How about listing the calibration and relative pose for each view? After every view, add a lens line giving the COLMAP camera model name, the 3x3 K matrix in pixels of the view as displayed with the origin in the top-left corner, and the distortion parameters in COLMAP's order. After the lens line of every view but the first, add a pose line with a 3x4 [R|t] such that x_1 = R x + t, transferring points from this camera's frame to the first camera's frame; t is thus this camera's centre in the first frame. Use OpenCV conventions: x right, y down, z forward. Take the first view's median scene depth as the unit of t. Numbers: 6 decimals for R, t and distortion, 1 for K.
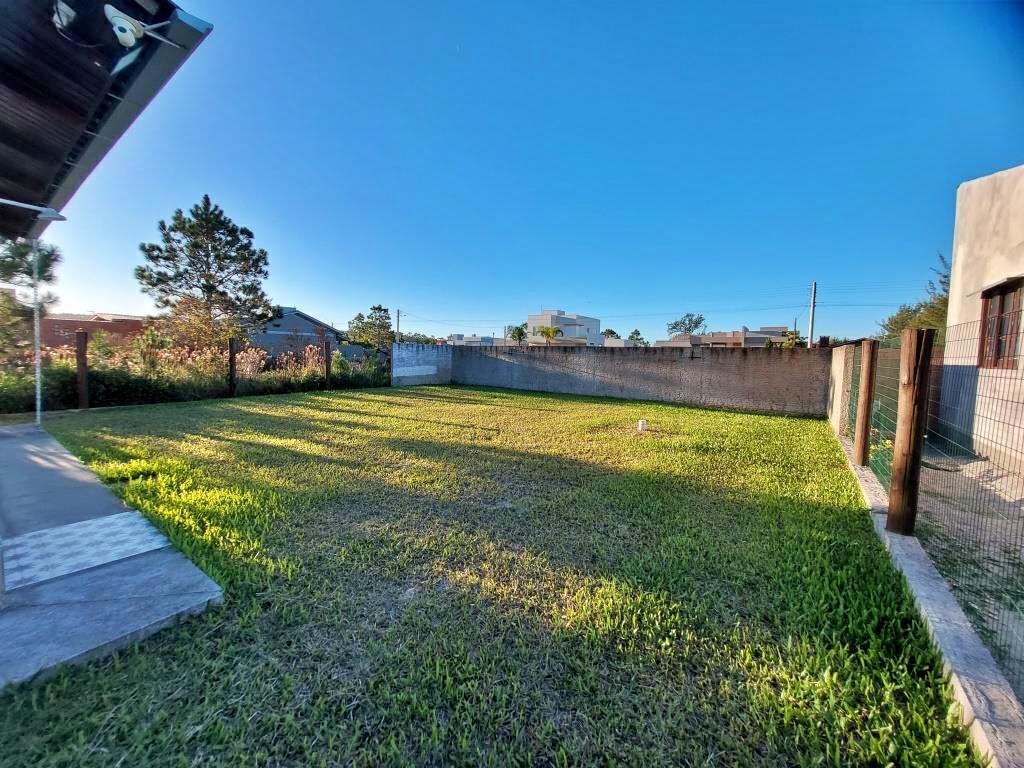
lens RADIAL K [[408.5, 0, 508.7], [0, 408.5, 377.8], [0, 0, 1]] dist [-0.000636, -0.000176]
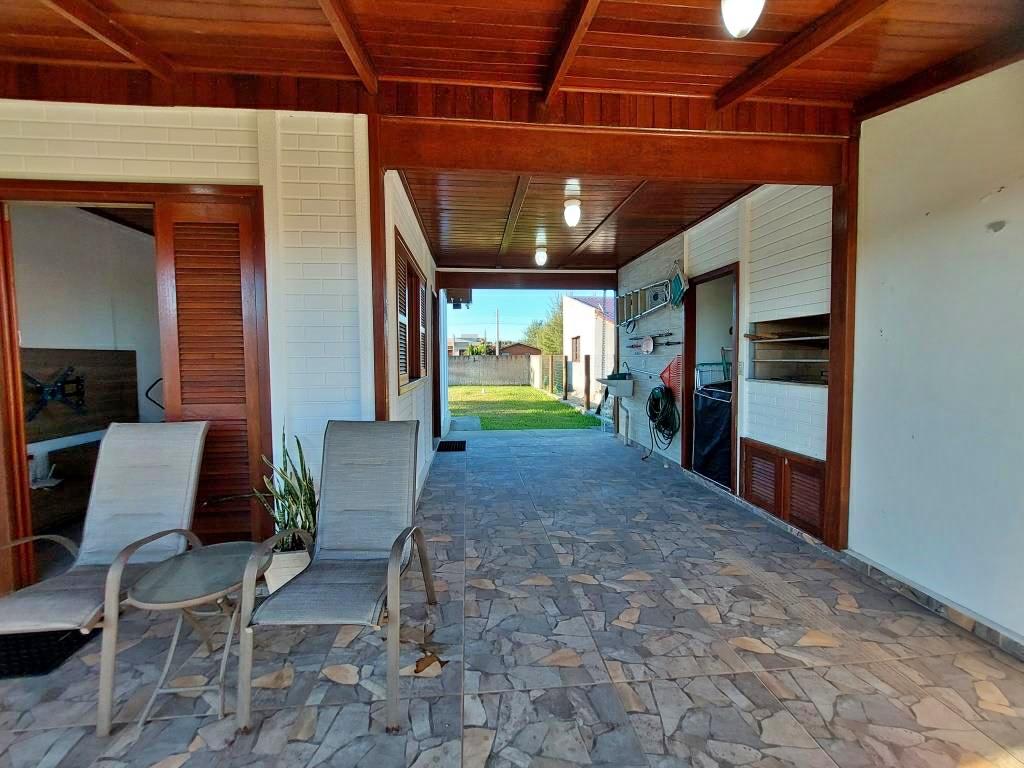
lens RADIAL K [[408.5, 0, 508.7], [0, 408.5, 377.8], [0, 0, 1]] dist [-0.000636, -0.000176]
pose [[0.760148, -0.046578, 0.648078, -0.198986], [0.044889, 0.998809, 0.019134, 0.000016], [-0.648197, 0.014547, 0.761333, -0.169793]]
